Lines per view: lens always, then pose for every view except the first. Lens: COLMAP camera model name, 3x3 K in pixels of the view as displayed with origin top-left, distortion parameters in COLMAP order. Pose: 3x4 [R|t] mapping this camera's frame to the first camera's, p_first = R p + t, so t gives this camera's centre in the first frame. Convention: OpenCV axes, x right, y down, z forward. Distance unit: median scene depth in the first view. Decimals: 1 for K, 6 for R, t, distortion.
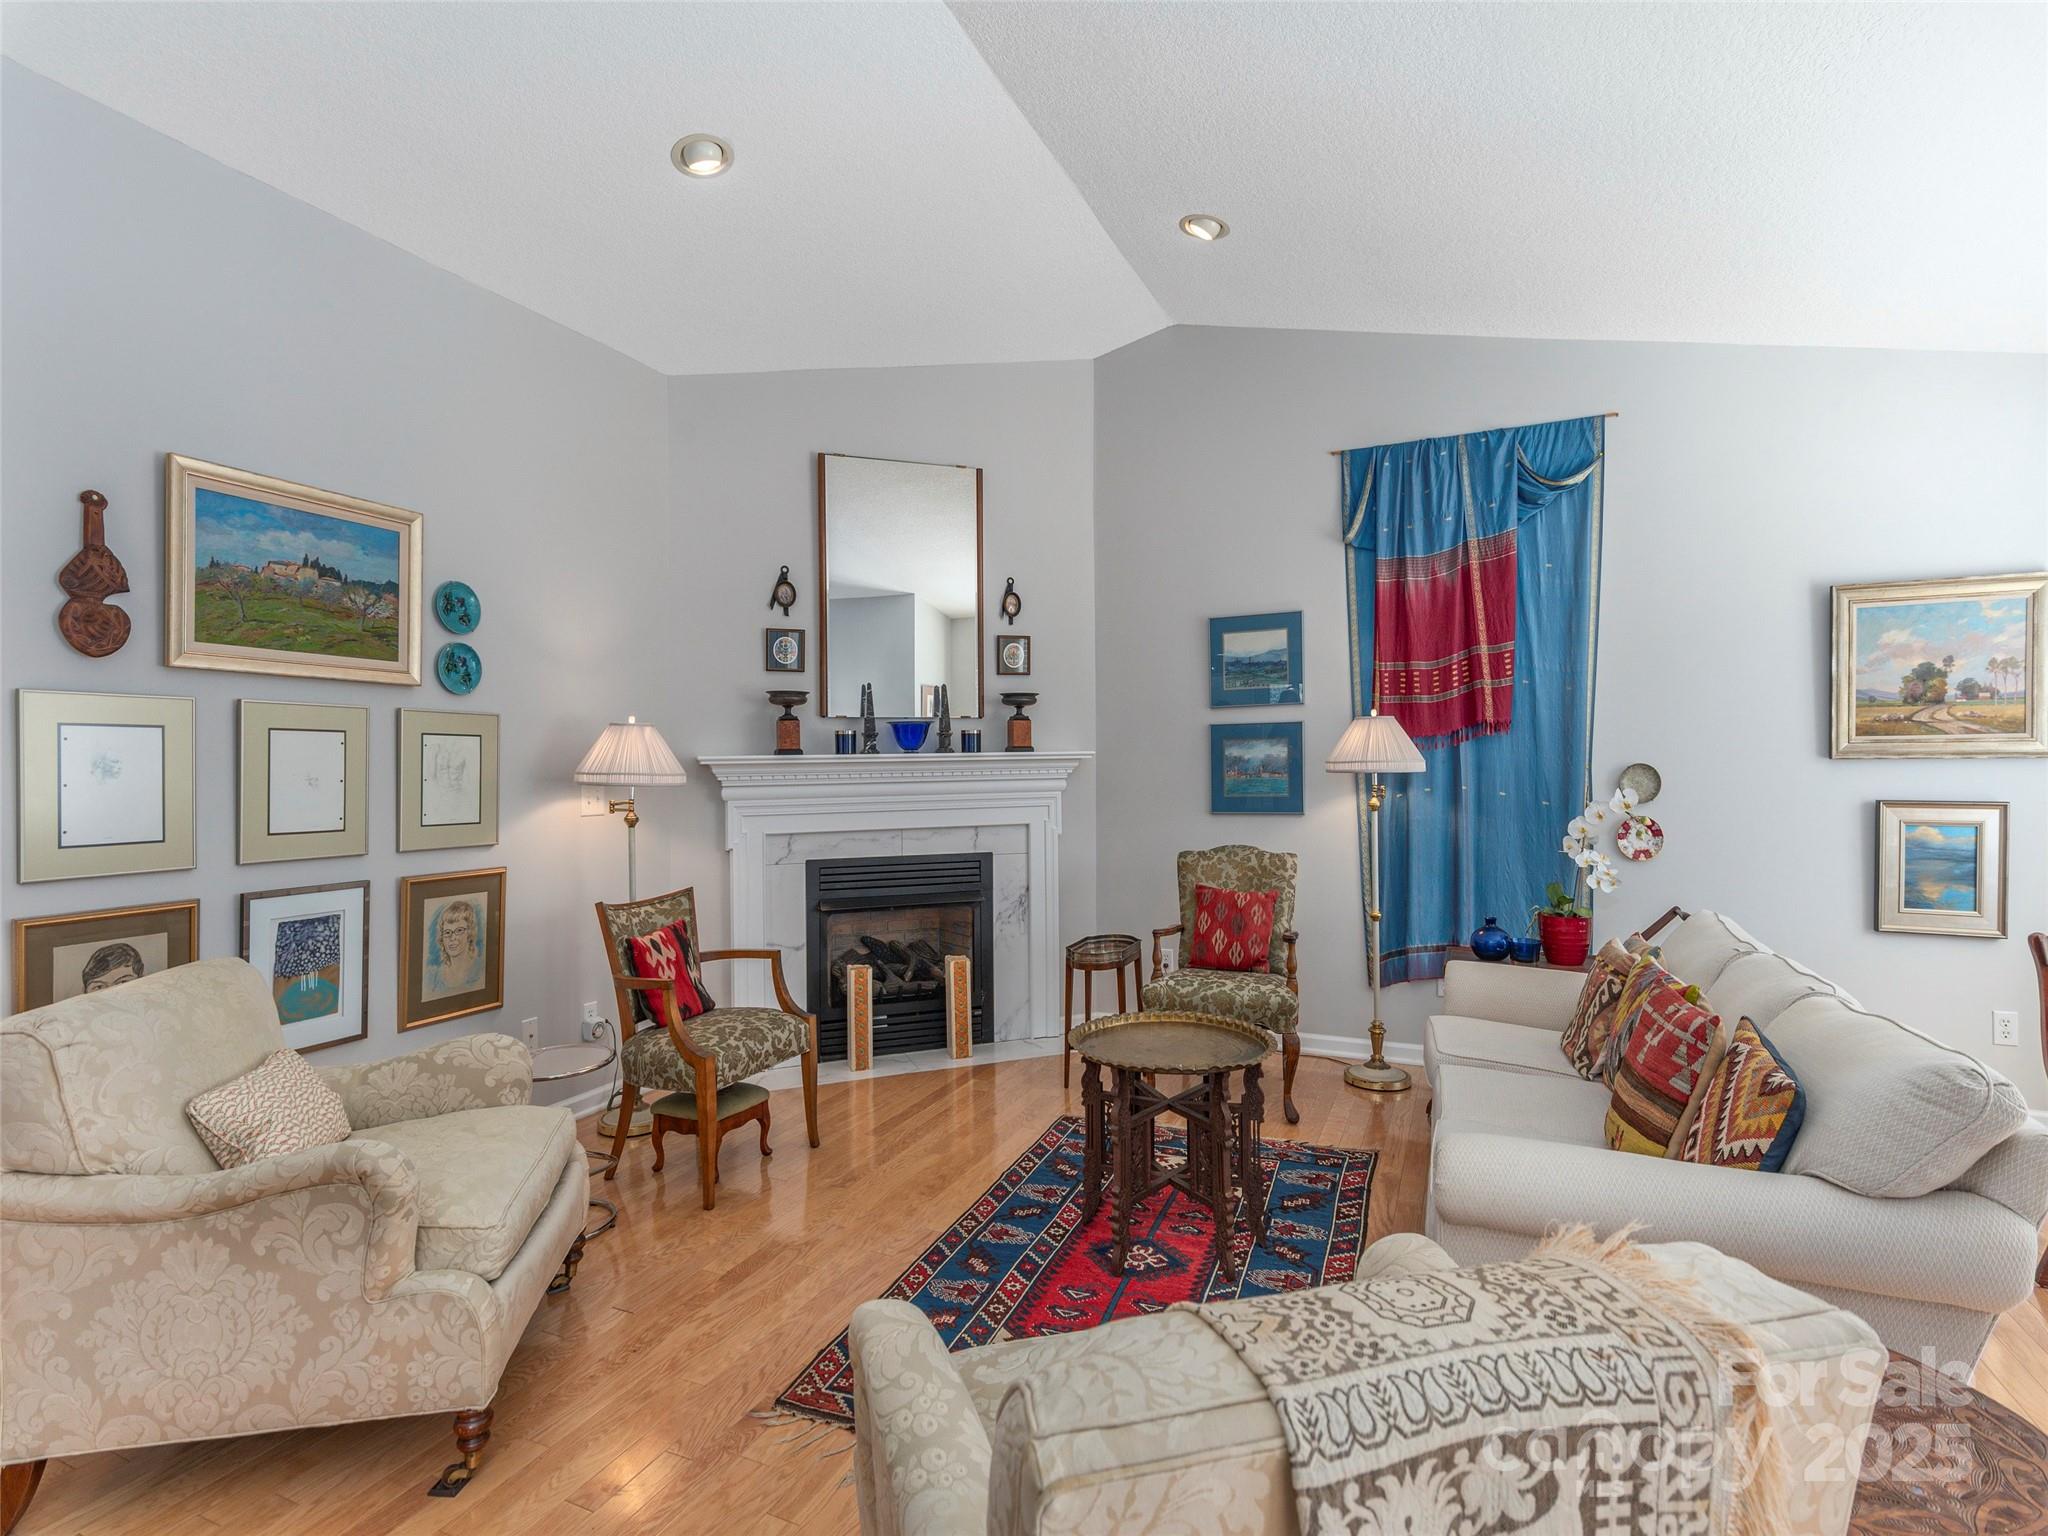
lens RADIAL K [[1003.2, 0, 1015.6], [0, 1003.2, 777.2], [0, 0, 1]] dist [0.005594, -0.001516]
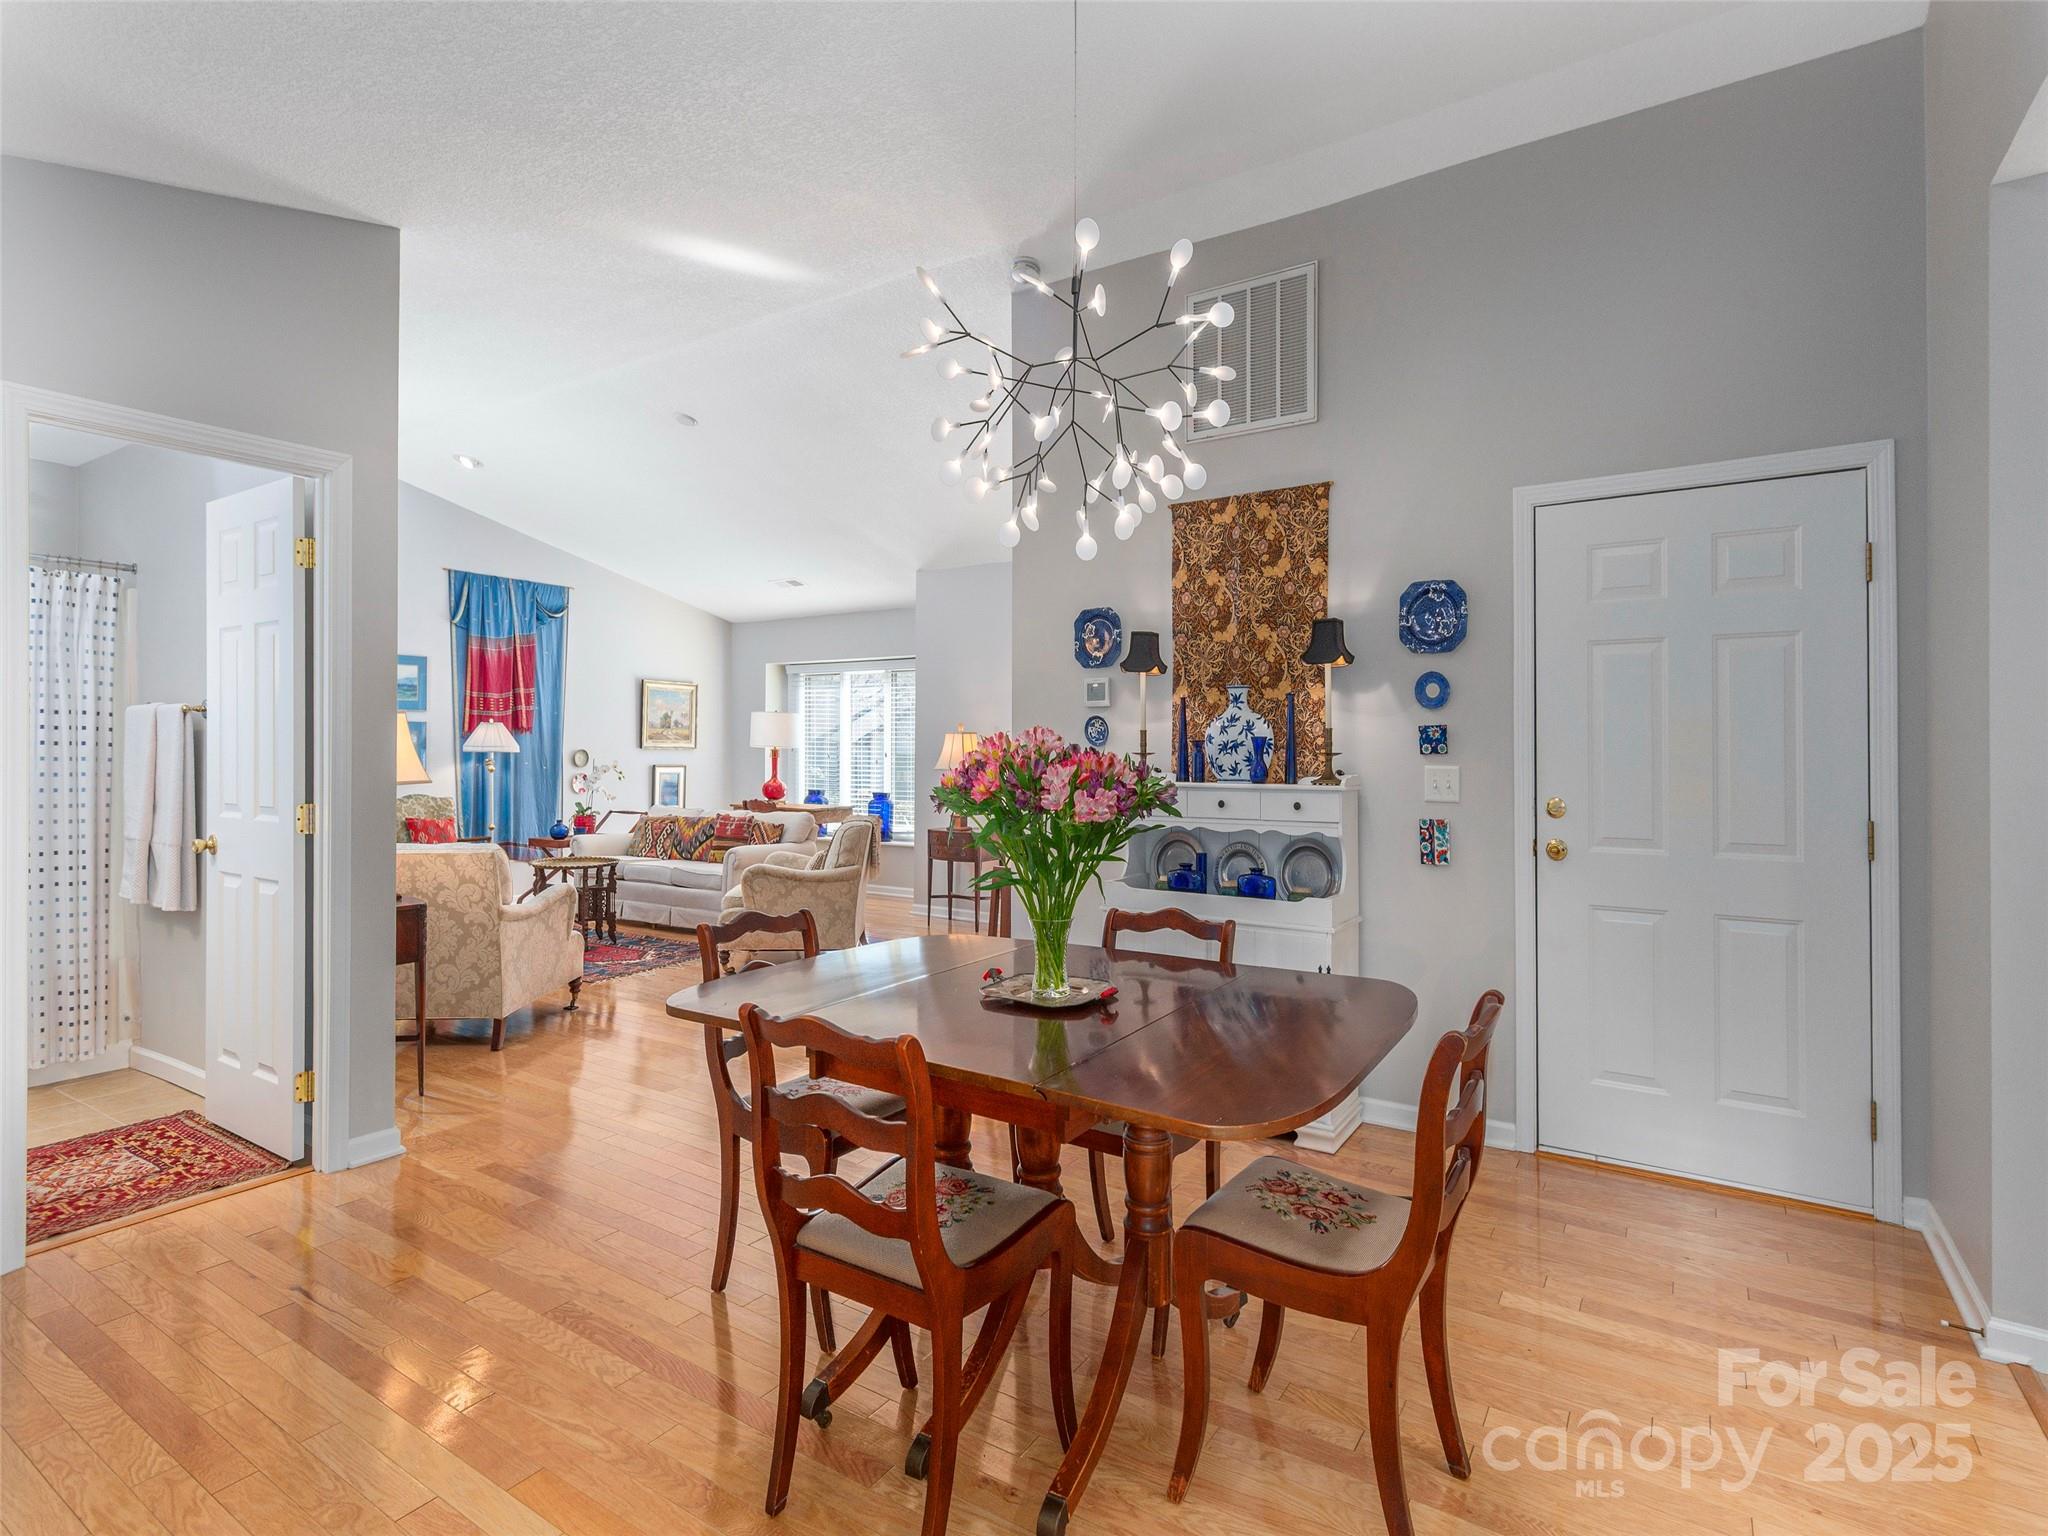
lens RADIAL K [[1003.2, 0, 1028.3], [0, 1003.2, 764.7], [0, 0, 1]] dist [0.005594, -0.001516]
pose [[0.139212, -0.001867, 0.990261, -1.382161], [0.000814, 0.999998, 0.001771, 0.016911], [-0.990262, 0.000560, 0.139213, -0.269817]]
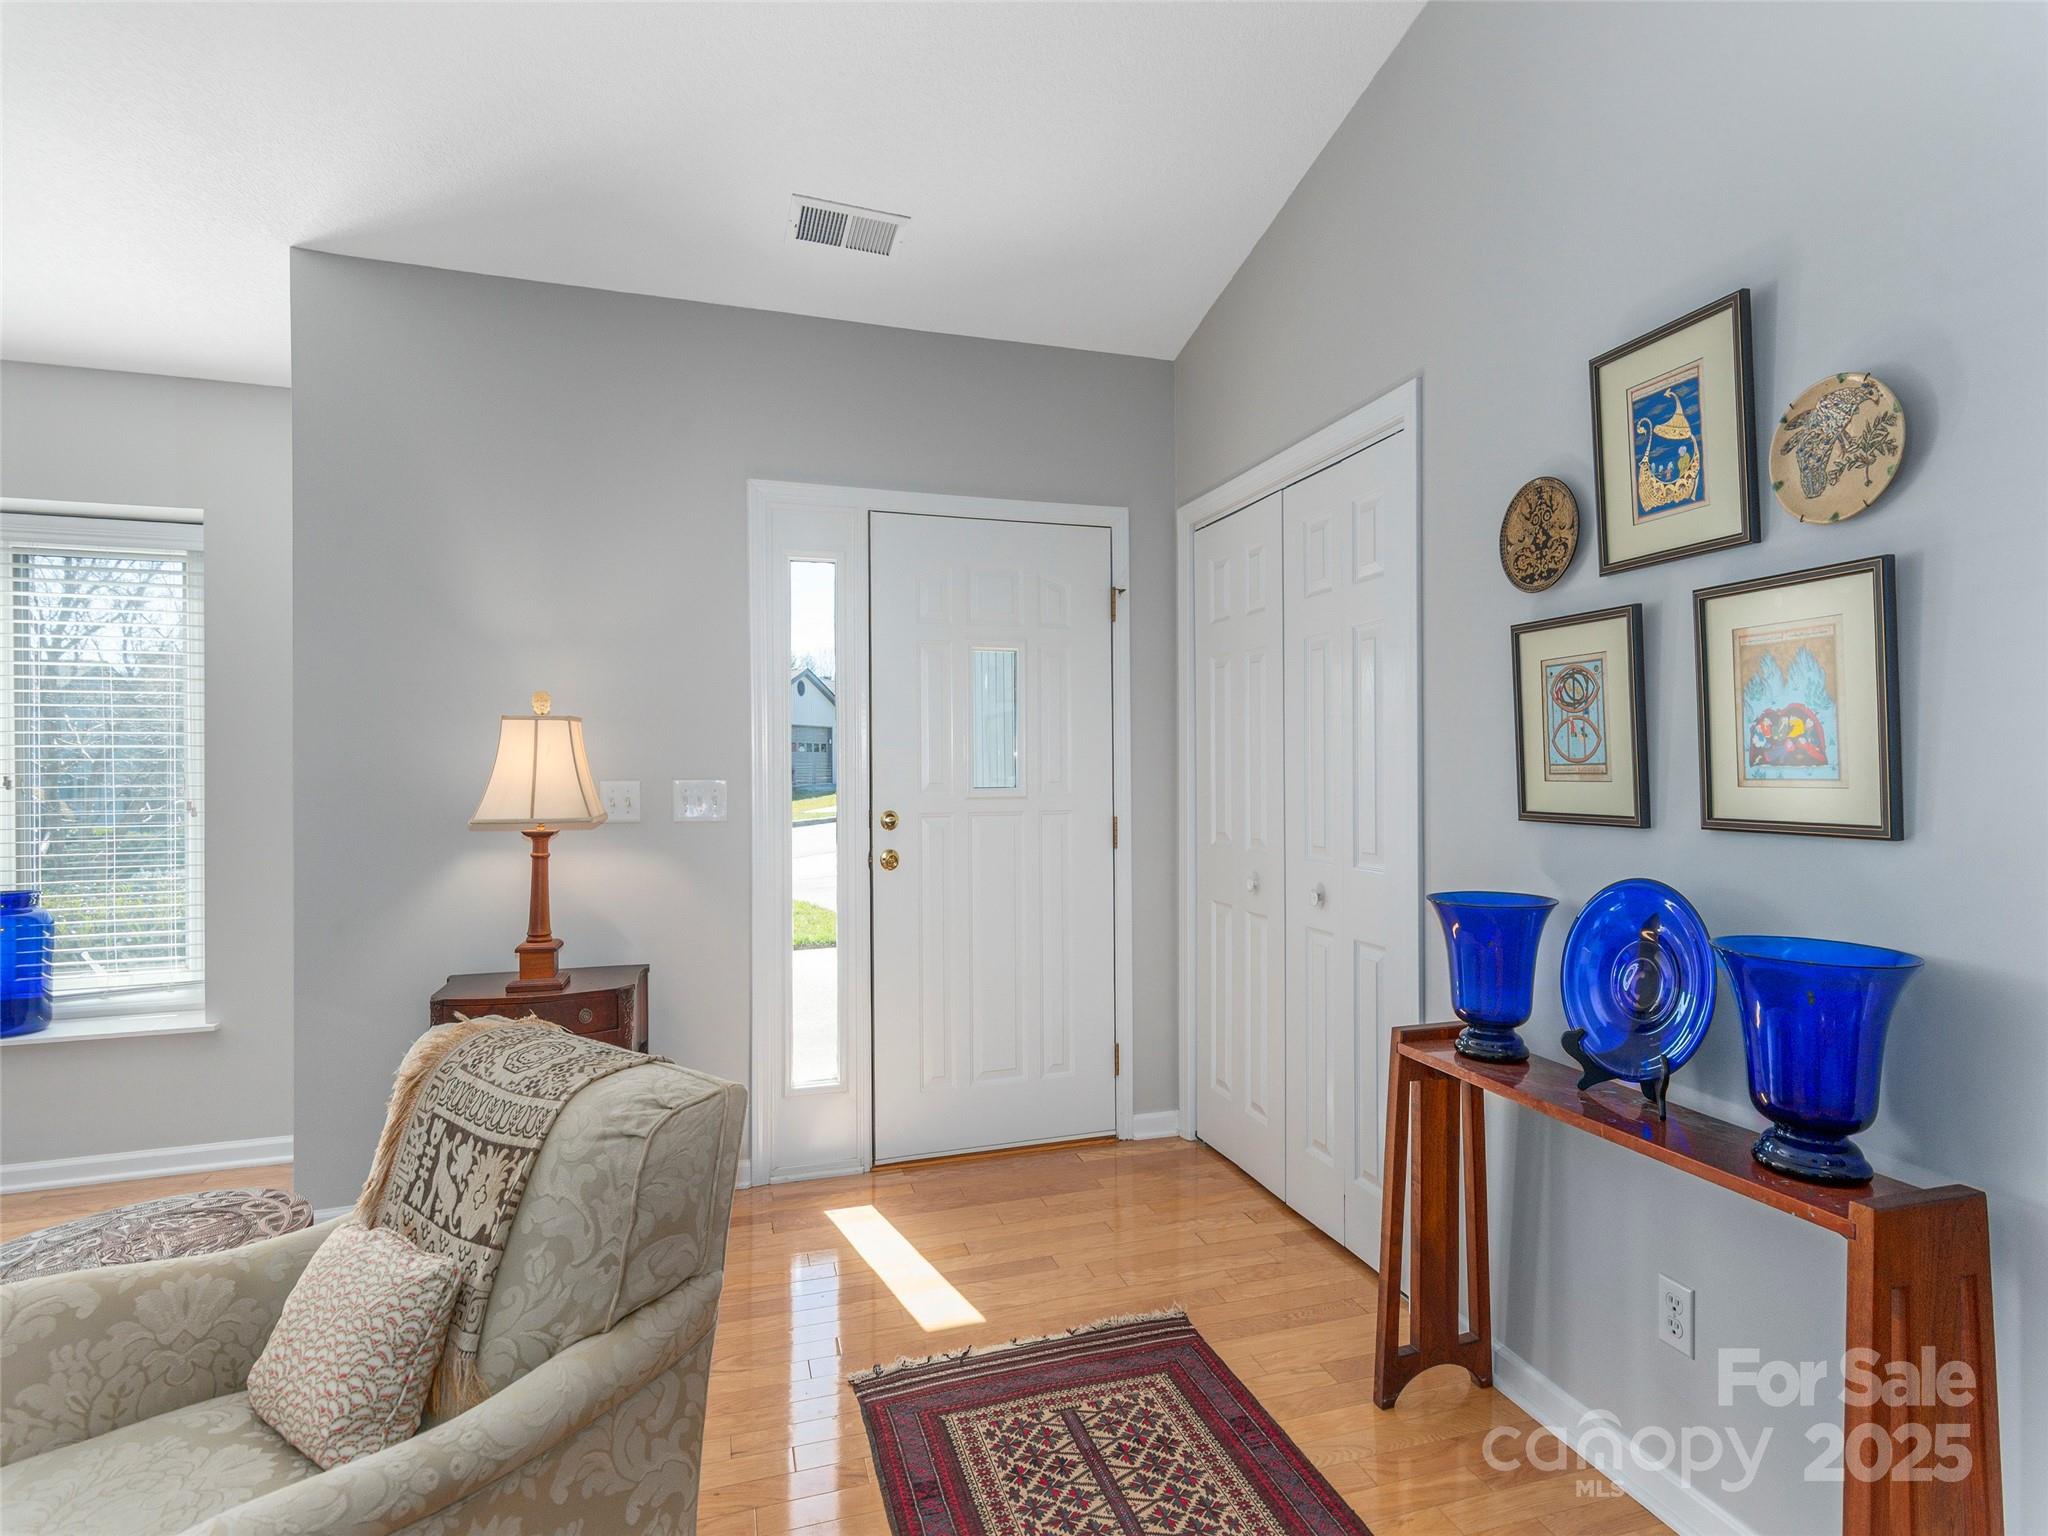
lens RADIAL K [[1003.2, 0, 1039.5], [0, 1003.2, 773.1], [0, 0, 1]] dist [0.005594, -0.001516]
pose [[-0.675498, 0.005763, 0.737339, -0.319139], [0.023038, 0.999646, 0.013293, -0.001226], [-0.737002, 0.025967, -0.675392, 0.304645]]
